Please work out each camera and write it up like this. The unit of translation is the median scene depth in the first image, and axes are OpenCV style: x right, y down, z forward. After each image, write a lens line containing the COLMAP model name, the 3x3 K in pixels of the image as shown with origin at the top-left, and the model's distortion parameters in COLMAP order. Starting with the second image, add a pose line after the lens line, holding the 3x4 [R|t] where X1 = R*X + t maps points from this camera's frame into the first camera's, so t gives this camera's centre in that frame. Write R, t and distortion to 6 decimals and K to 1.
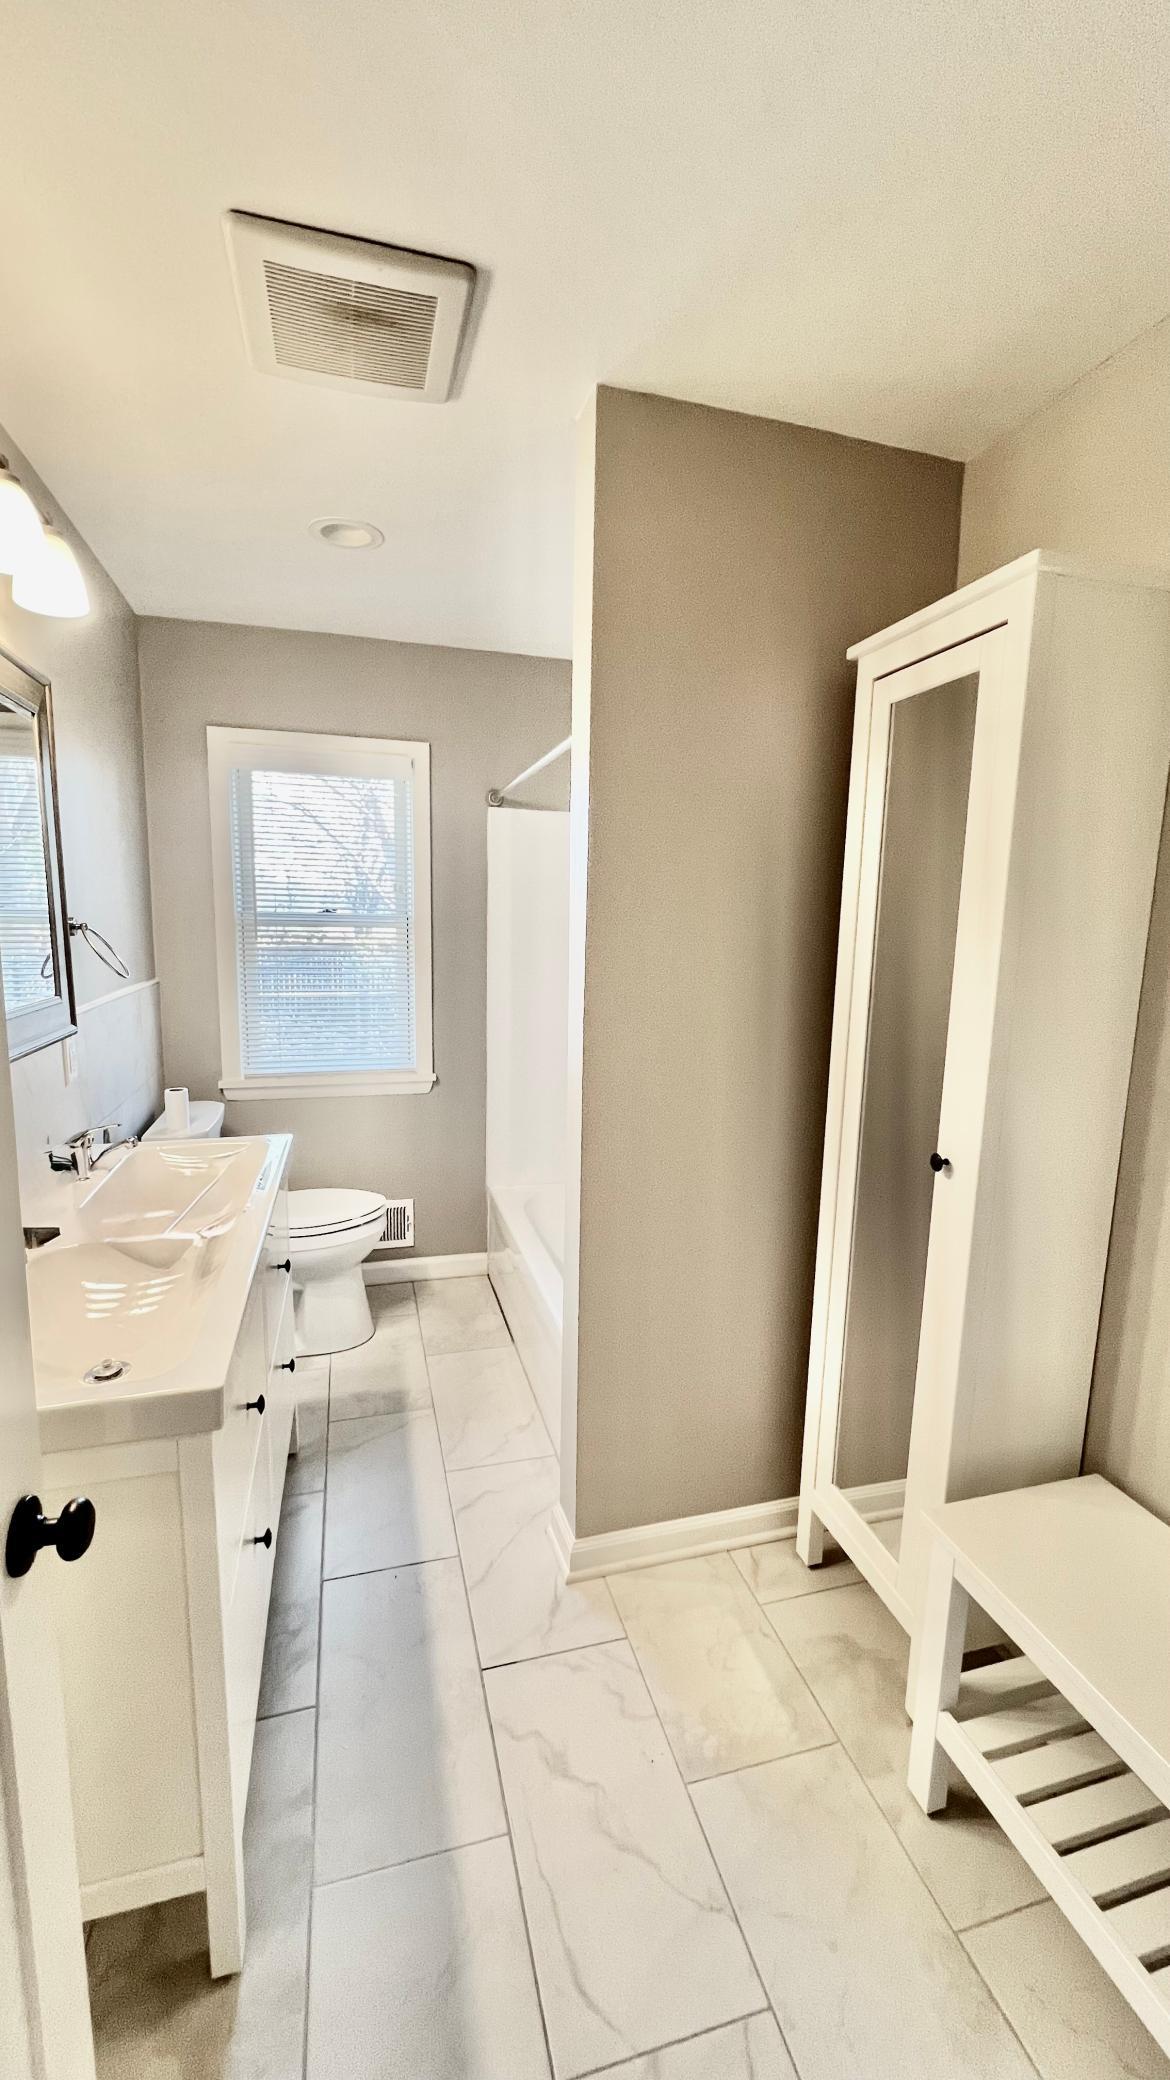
lens RADIAL K [[844.1, 0, 585.0], [0, 844.1, 1040.0], [0, 0, 1]] dist [0.000252, 0.000009]
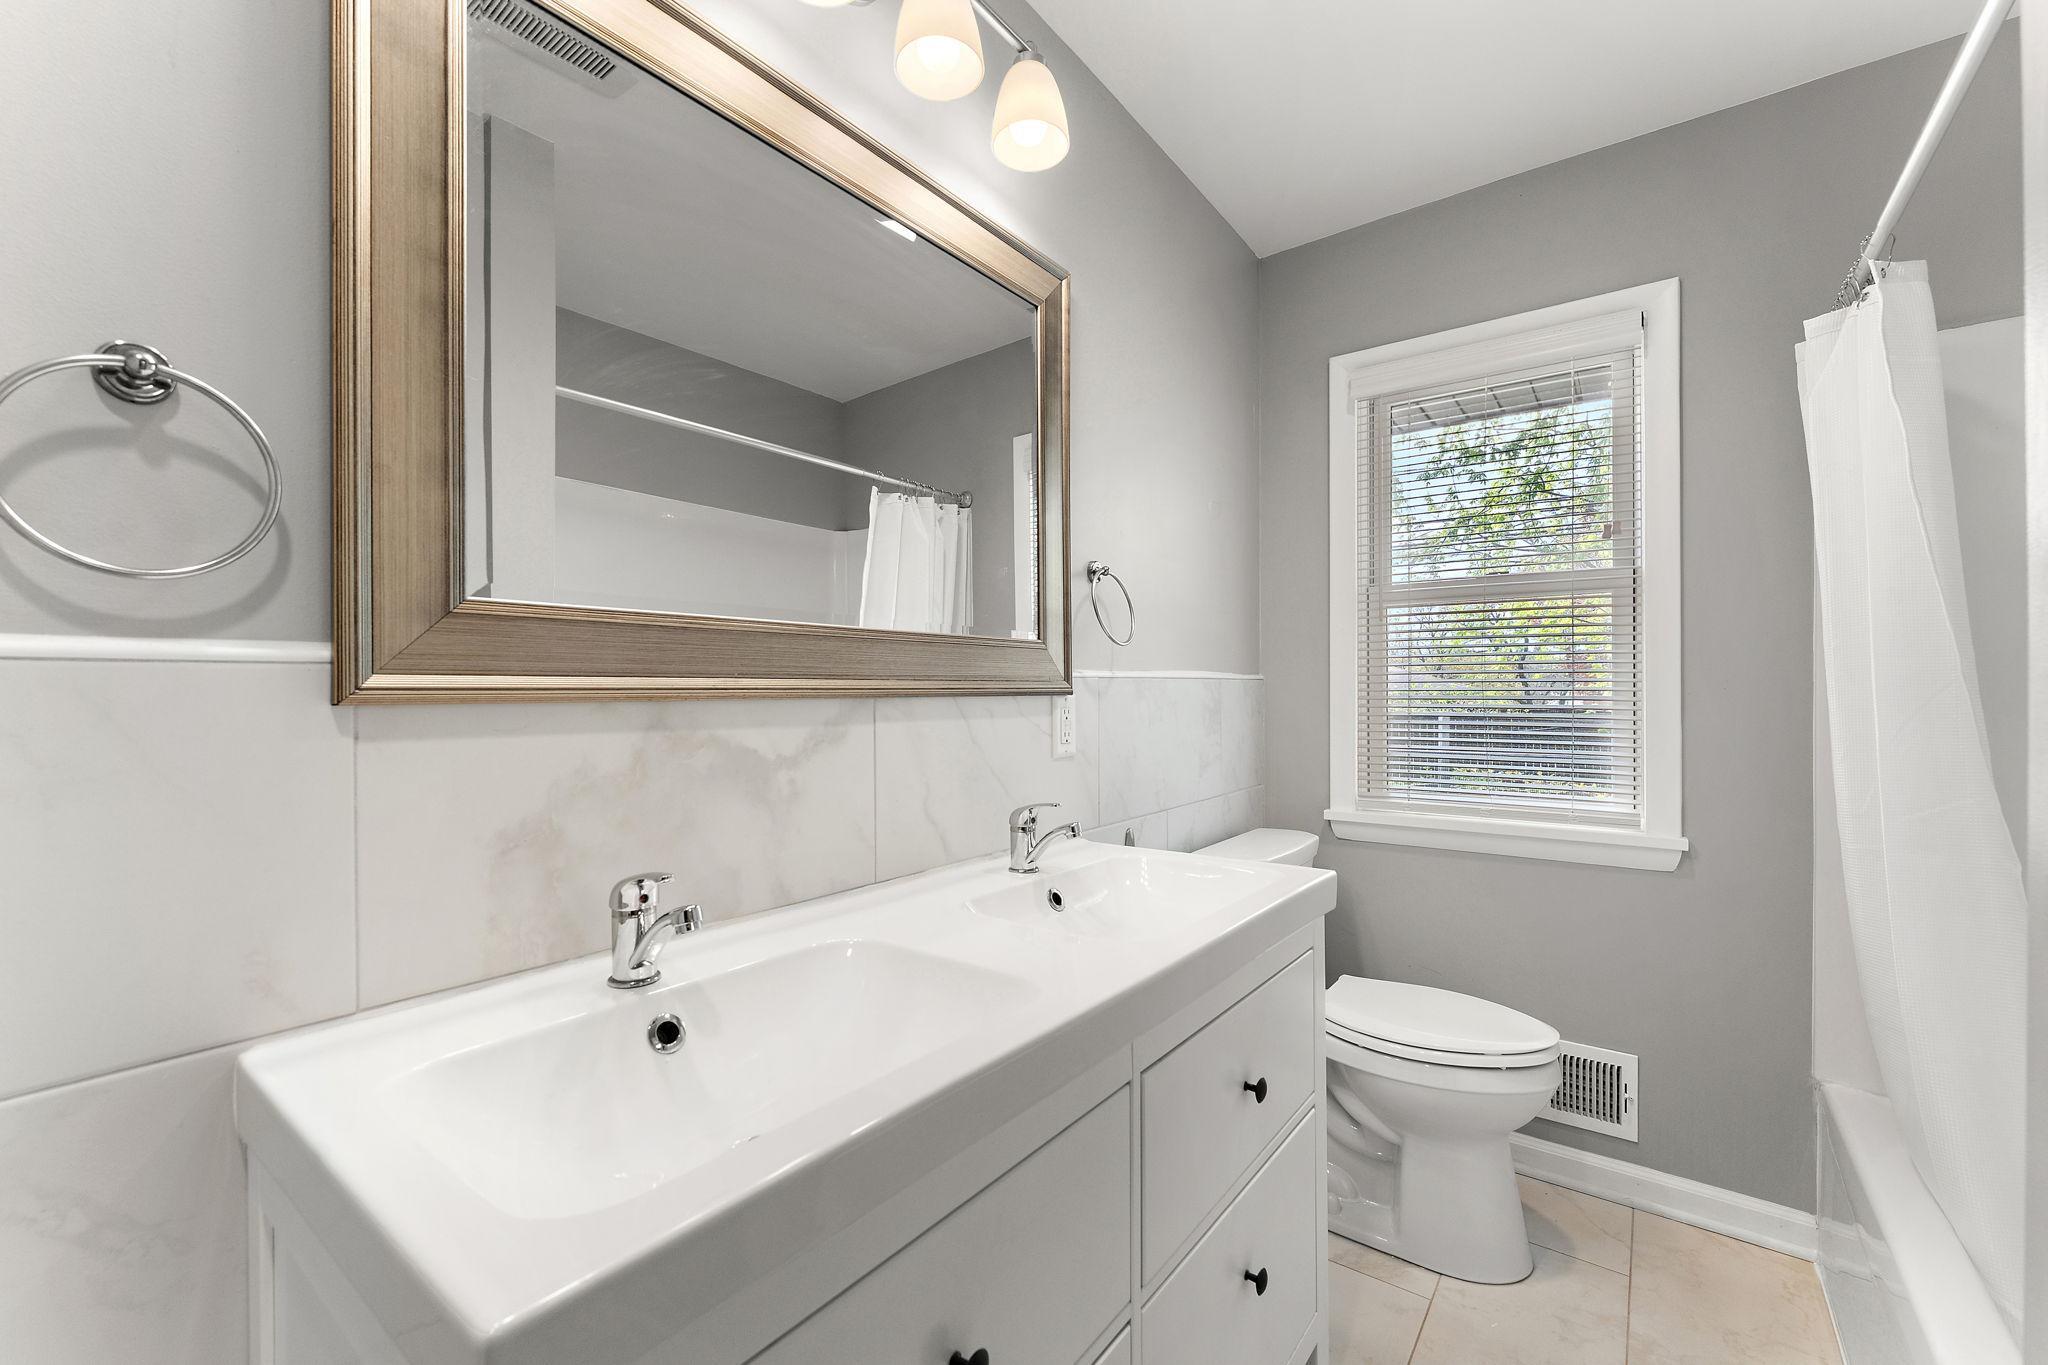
lens RADIAL K [[842.0, 0, 1021.0], [0, 842.0, 693.0], [0, 0, 1]] dist [0.000794, 0.000011]
pose [[0.605630, -0.019820, -0.795500, 0.001526], [-0.103267, 0.989278, -0.103267, 0.050877], [0.789017, 0.144691, 0.597090, 0.317275]]
